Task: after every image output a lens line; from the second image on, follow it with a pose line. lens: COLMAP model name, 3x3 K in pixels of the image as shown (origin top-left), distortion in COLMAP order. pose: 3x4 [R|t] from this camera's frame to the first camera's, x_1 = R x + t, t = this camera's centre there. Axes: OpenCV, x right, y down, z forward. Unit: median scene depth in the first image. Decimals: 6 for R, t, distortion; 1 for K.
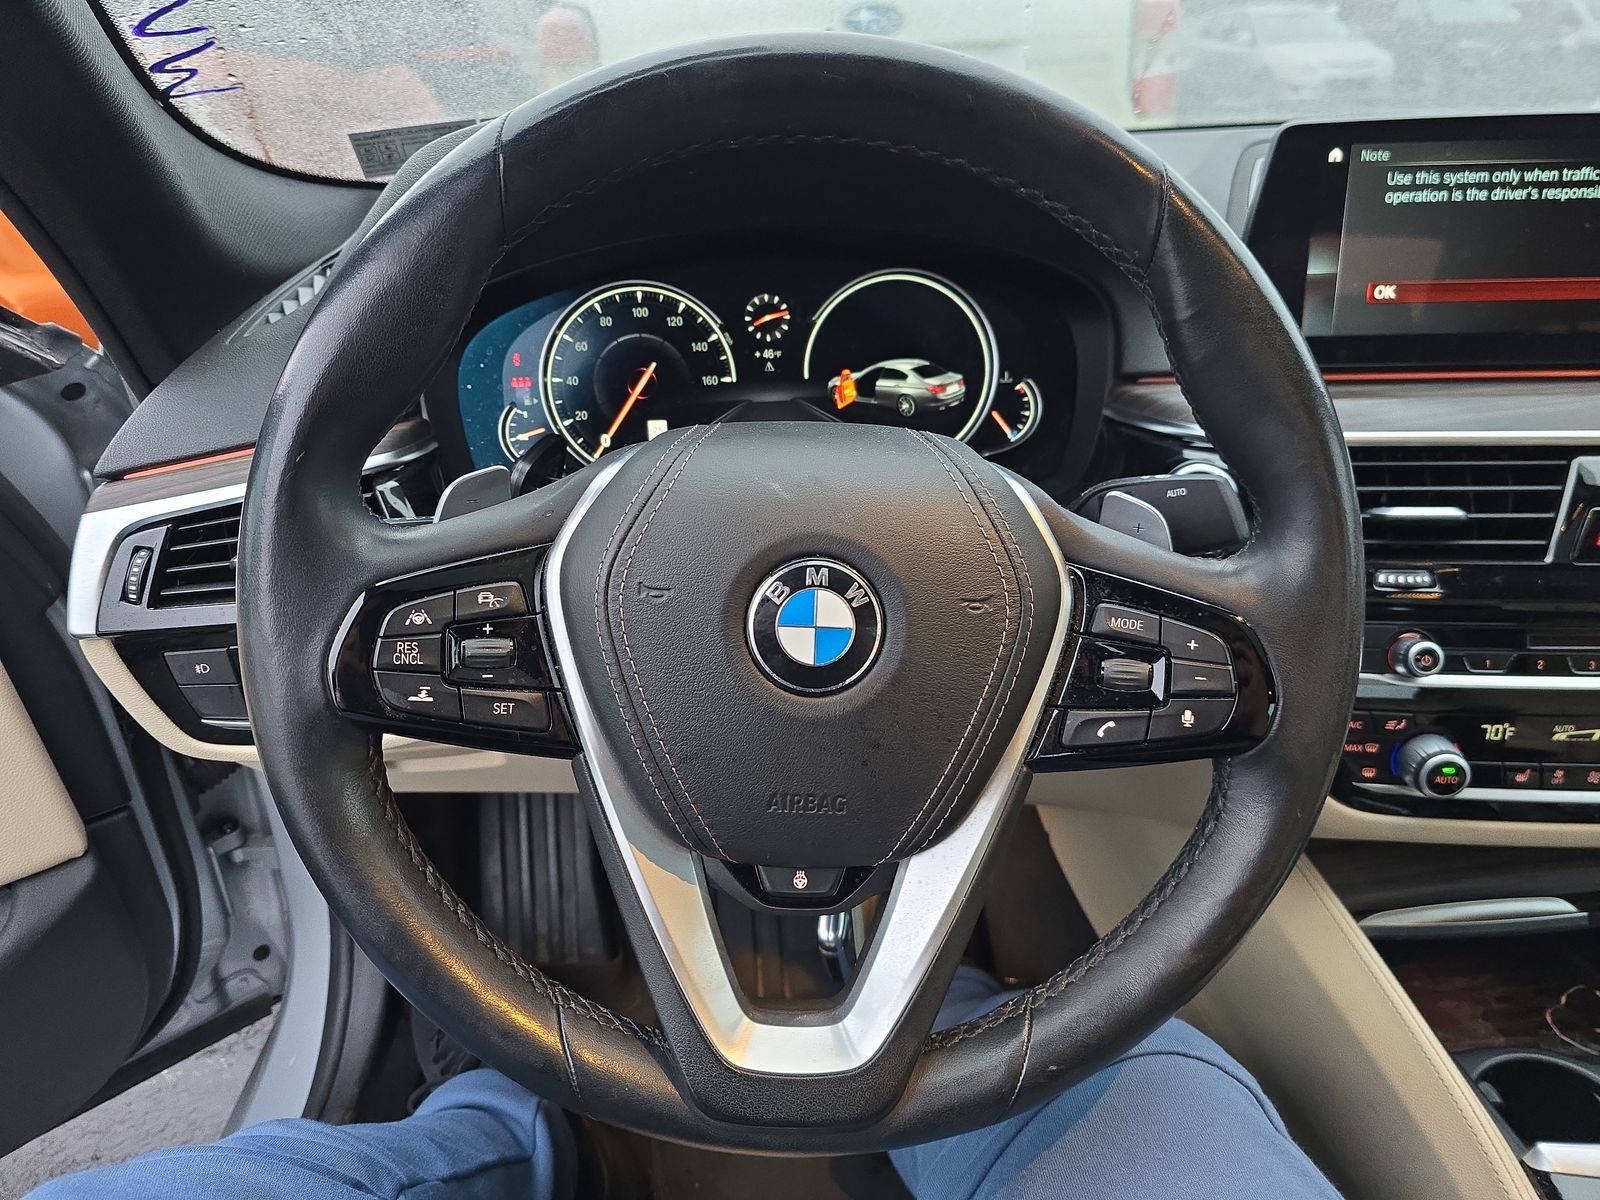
lens RADIAL K [[1040.6, 0, 794.4], [0, 1040.6, 605.1], [0, 0, 1]] dist [0.051711, -0.052981]
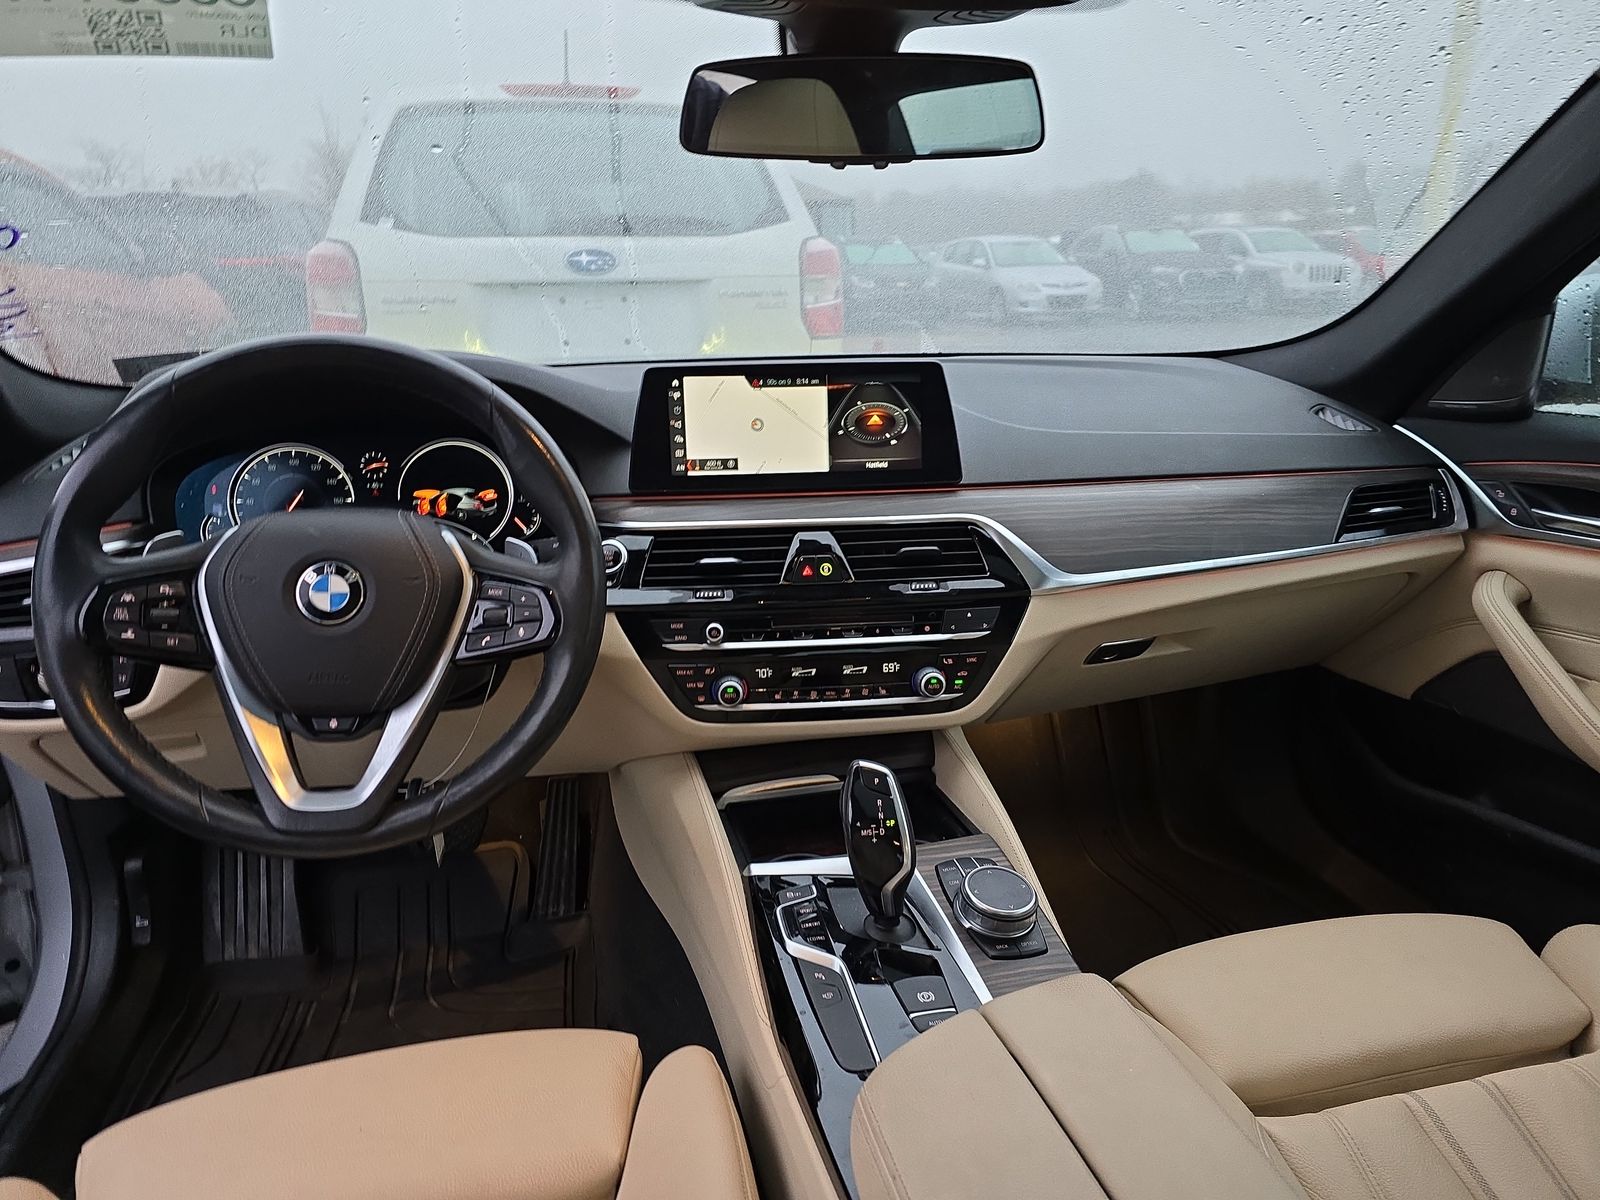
lens RADIAL K [[1040.6, 0, 794.4], [0, 1040.6, 605.1], [0, 0, 1]] dist [0.051711, -0.052981]
pose [[0.984760, -0.027812, 0.171680, 0.352738], [0.055813, 0.985457, -0.160501, 0.266609], [-0.164719, 0.167636, 0.971991, -0.750781]]
